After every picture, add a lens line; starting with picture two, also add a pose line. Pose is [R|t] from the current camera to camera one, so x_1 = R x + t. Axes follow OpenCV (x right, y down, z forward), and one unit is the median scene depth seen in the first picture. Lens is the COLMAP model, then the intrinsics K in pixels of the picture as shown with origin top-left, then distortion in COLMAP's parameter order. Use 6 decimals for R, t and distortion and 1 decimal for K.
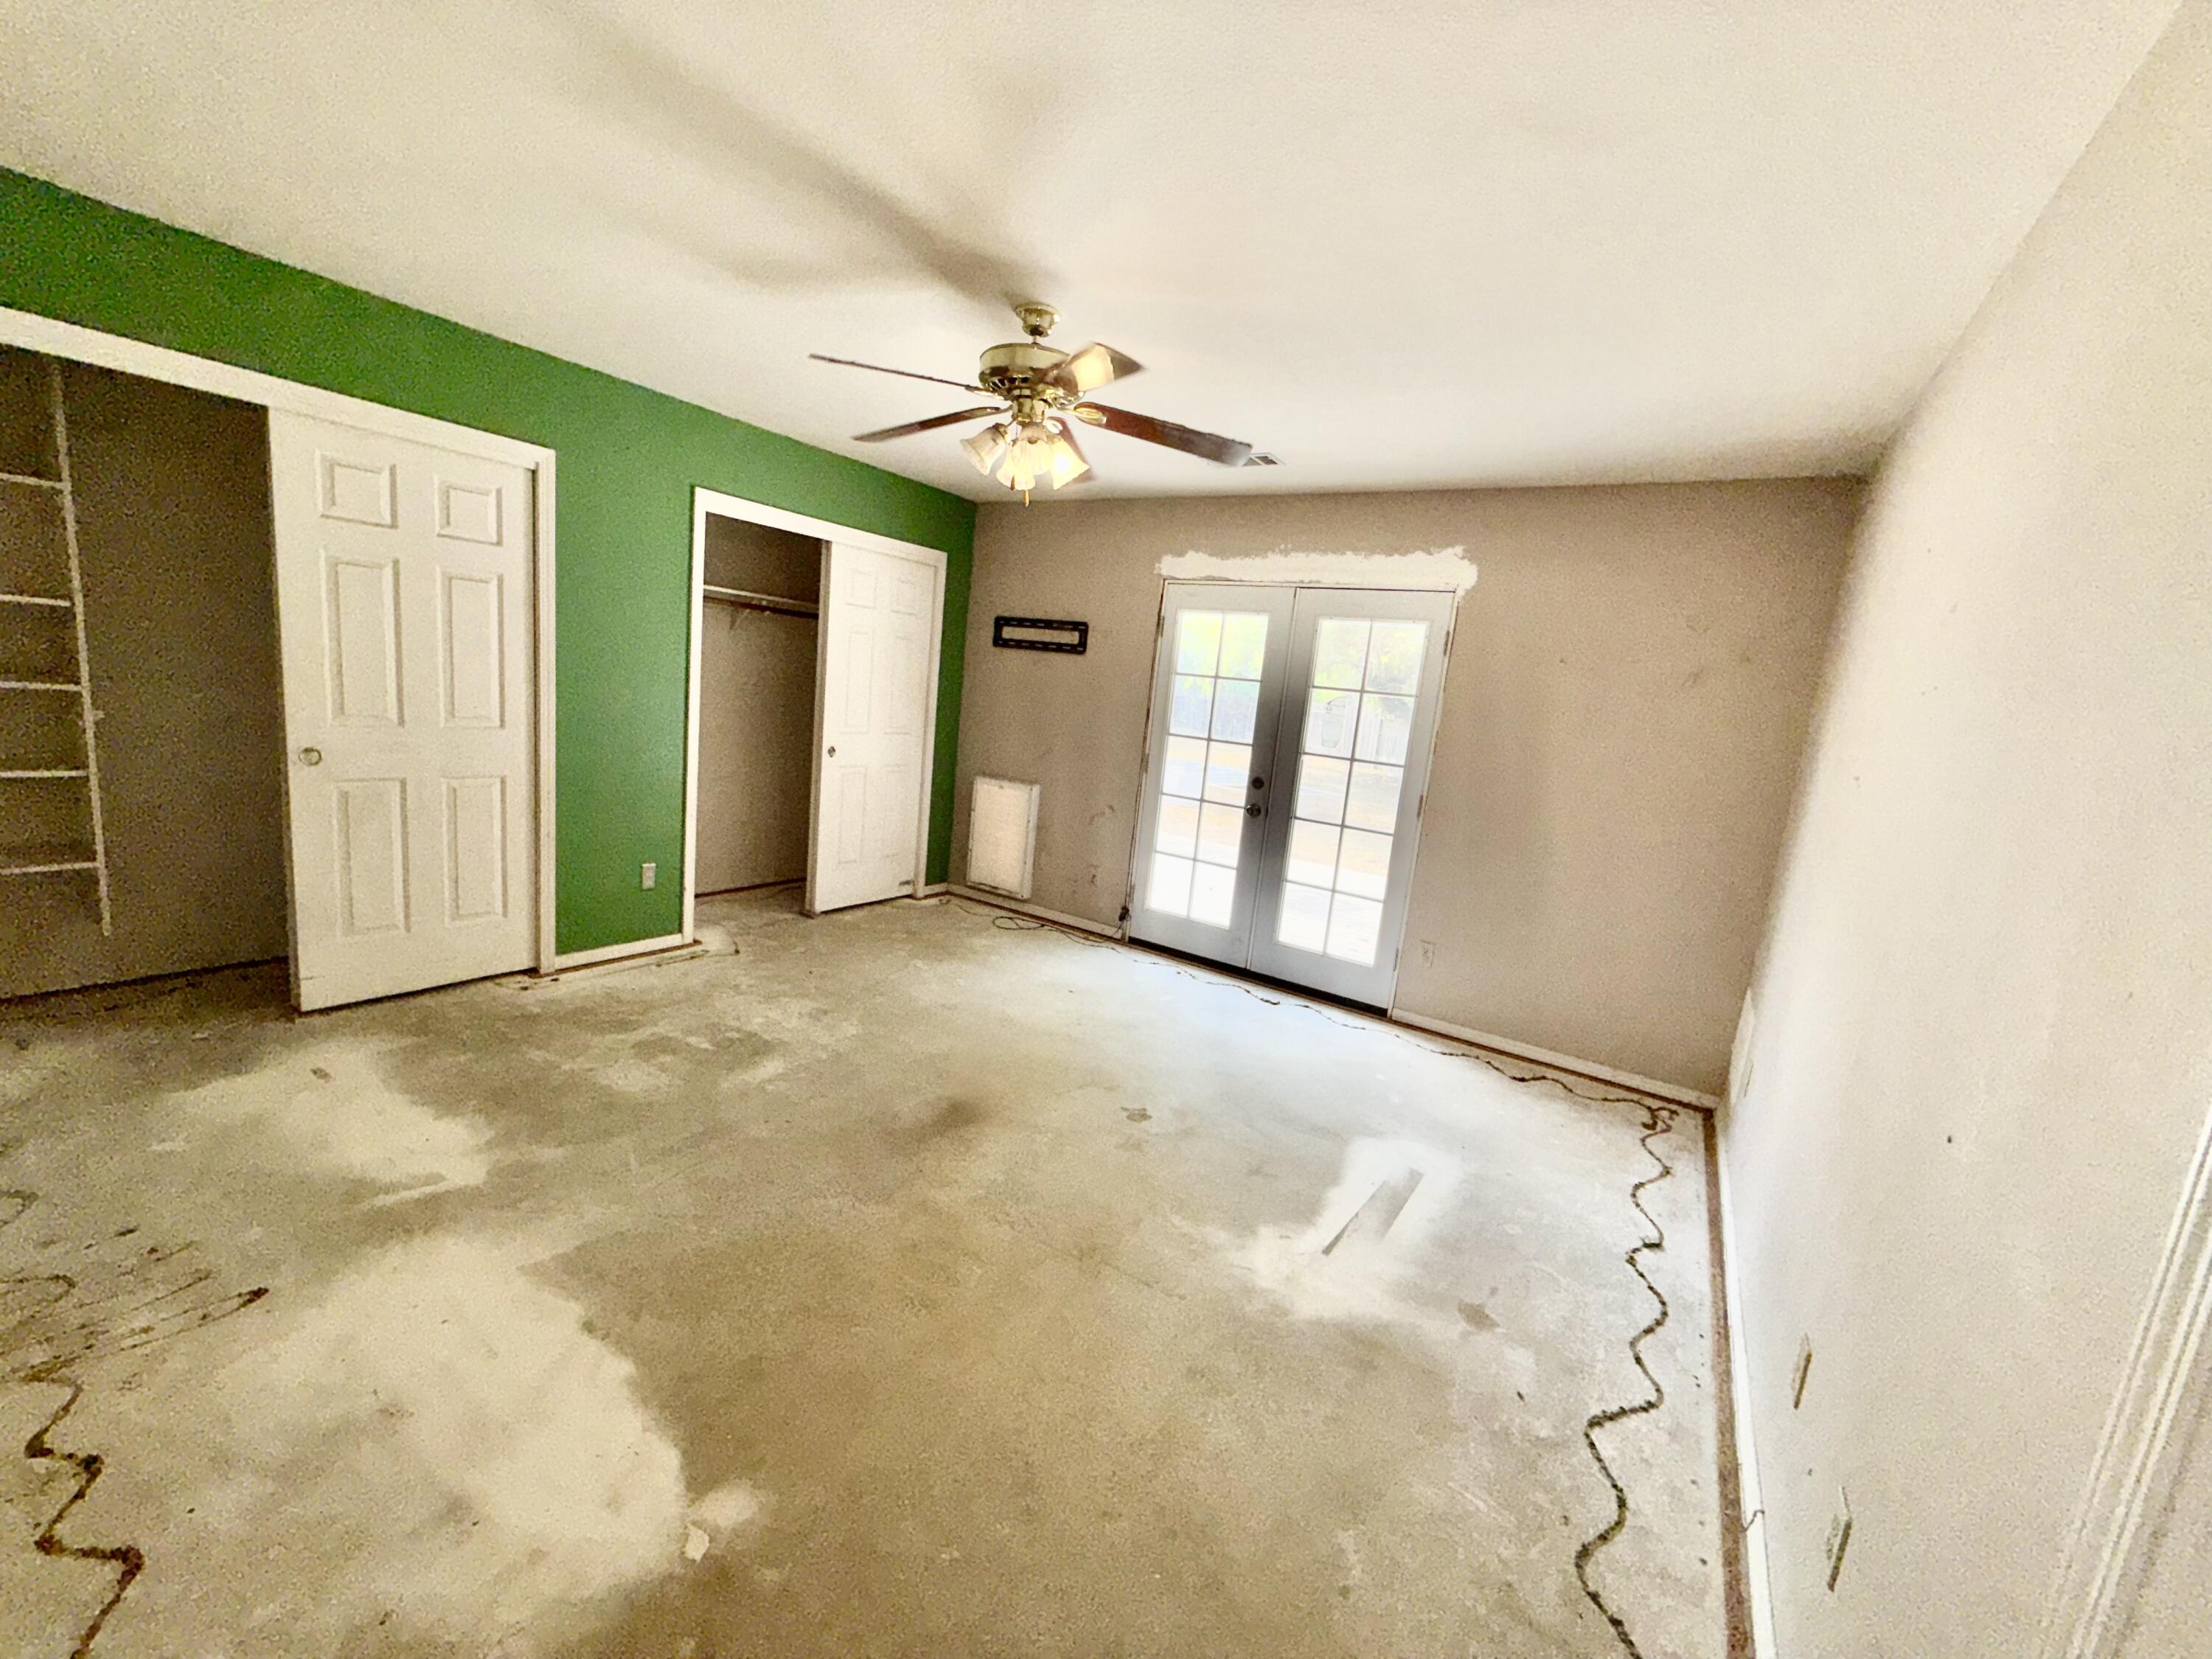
lens RADIAL K [[881.4, 0, 1101.2], [0, 881.4, 832.8], [0, 0, 1]] dist [-0.001502, 0.000803]
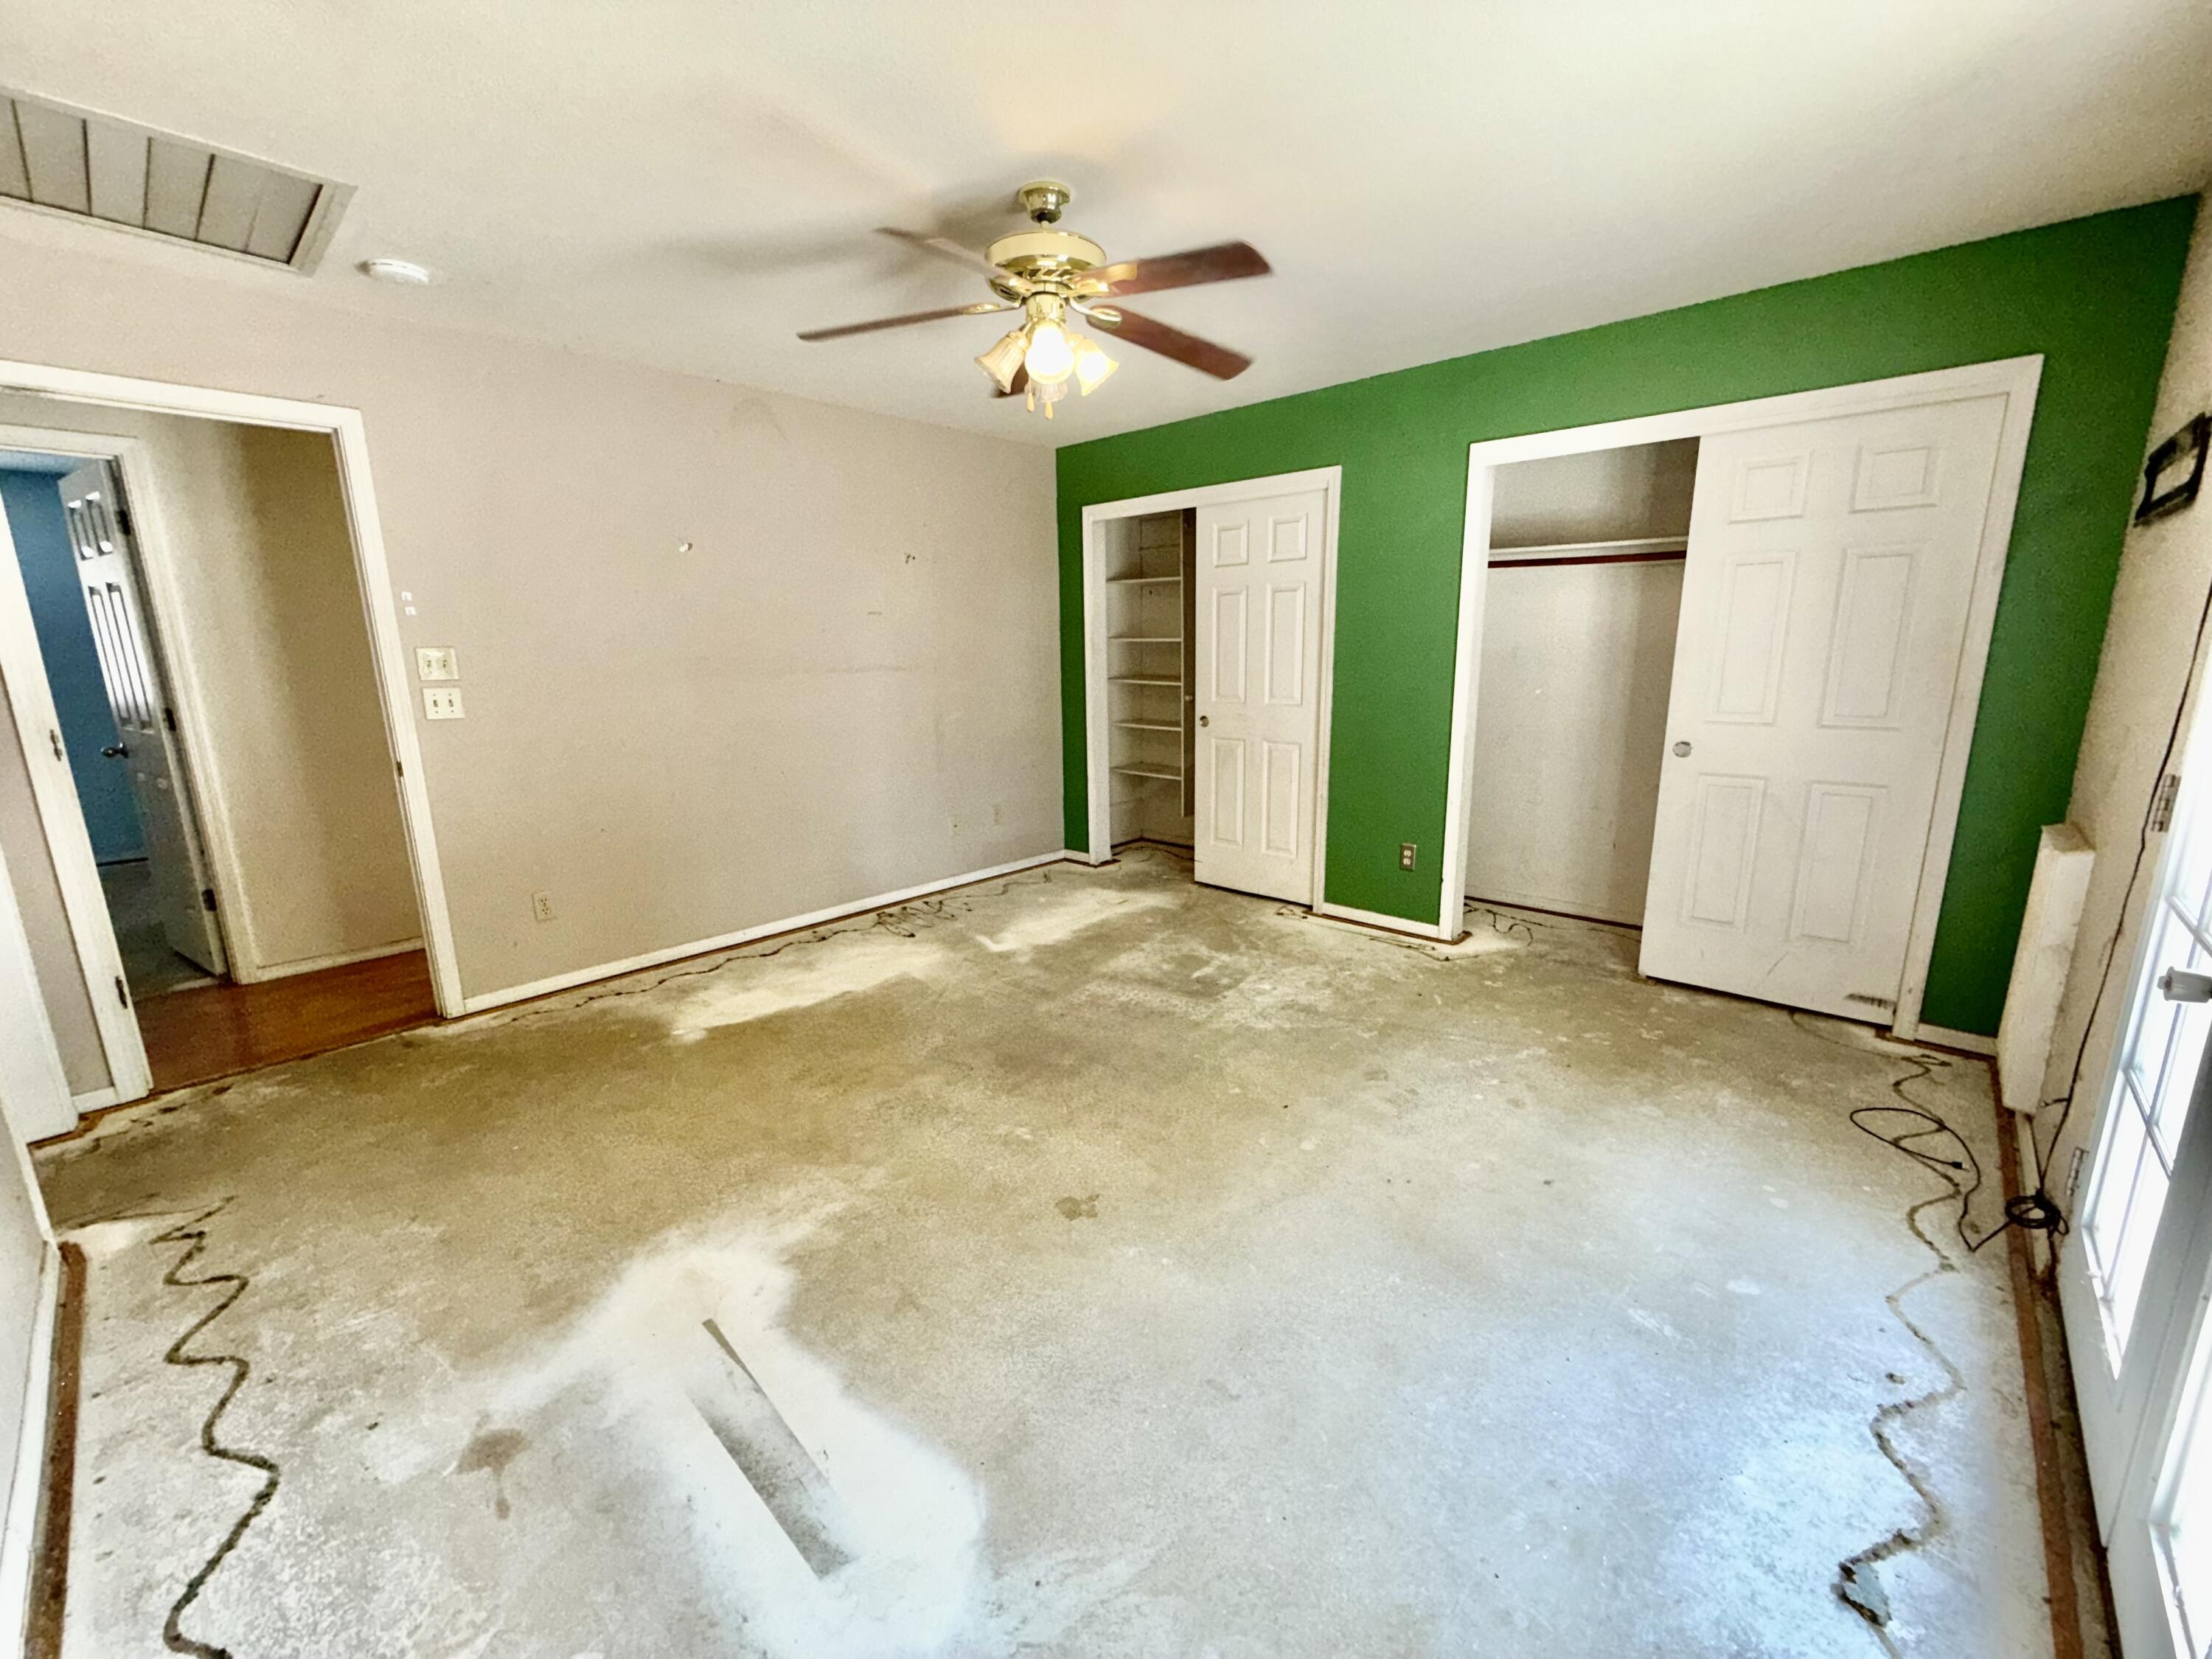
lens RADIAL K [[881.4, 0, 1101.2], [0, 881.4, 832.8], [0, 0, 1]] dist [-0.001502, 0.000803]
pose [[-0.163281, 0.111021, -0.980313, 0.659812], [-0.163972, 0.976774, 0.137932, -0.073232], [0.972858, 0.183266, -0.141284, 0.996650]]
